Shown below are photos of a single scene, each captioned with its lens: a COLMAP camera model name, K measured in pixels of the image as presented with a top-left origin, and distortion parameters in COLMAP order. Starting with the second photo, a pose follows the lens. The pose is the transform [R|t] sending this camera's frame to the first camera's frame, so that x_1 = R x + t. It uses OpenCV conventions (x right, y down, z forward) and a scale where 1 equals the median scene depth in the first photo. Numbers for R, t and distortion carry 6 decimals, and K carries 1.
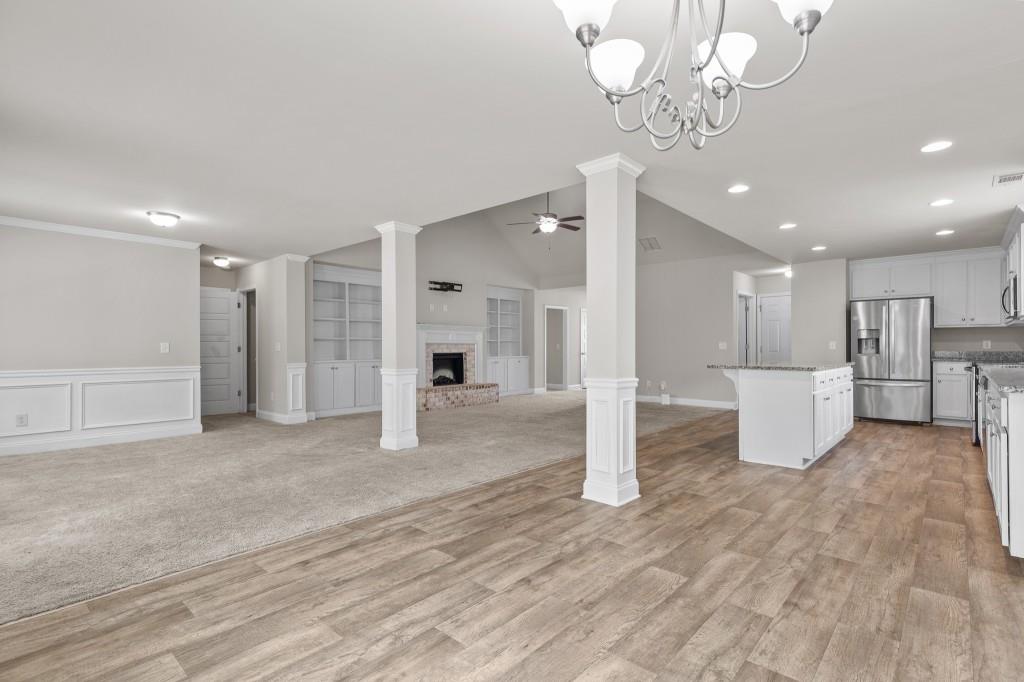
lens RADIAL K [[489.0, 0, 516.7], [0, 489.0, 359.1], [0, 0, 1]] dist [0.001411, -0.000004]
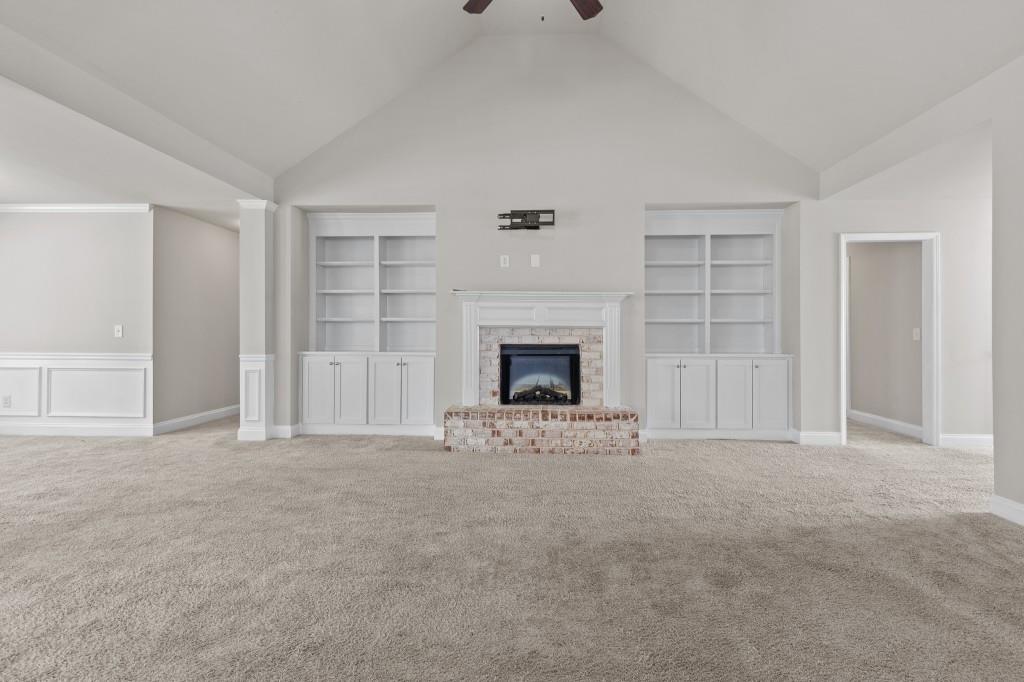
lens RADIAL K [[468.8, 0, 517.9], [0, 468.8, 332.3], [0, 0, 1]] dist [0.006507, 0.000097]
pose [[0.631405, 0.003292, -0.775446, 0.245075], [-0.024244, 0.999586, -0.015497, -0.017628], [0.775074, 0.028585, 0.631224, 0.674435]]
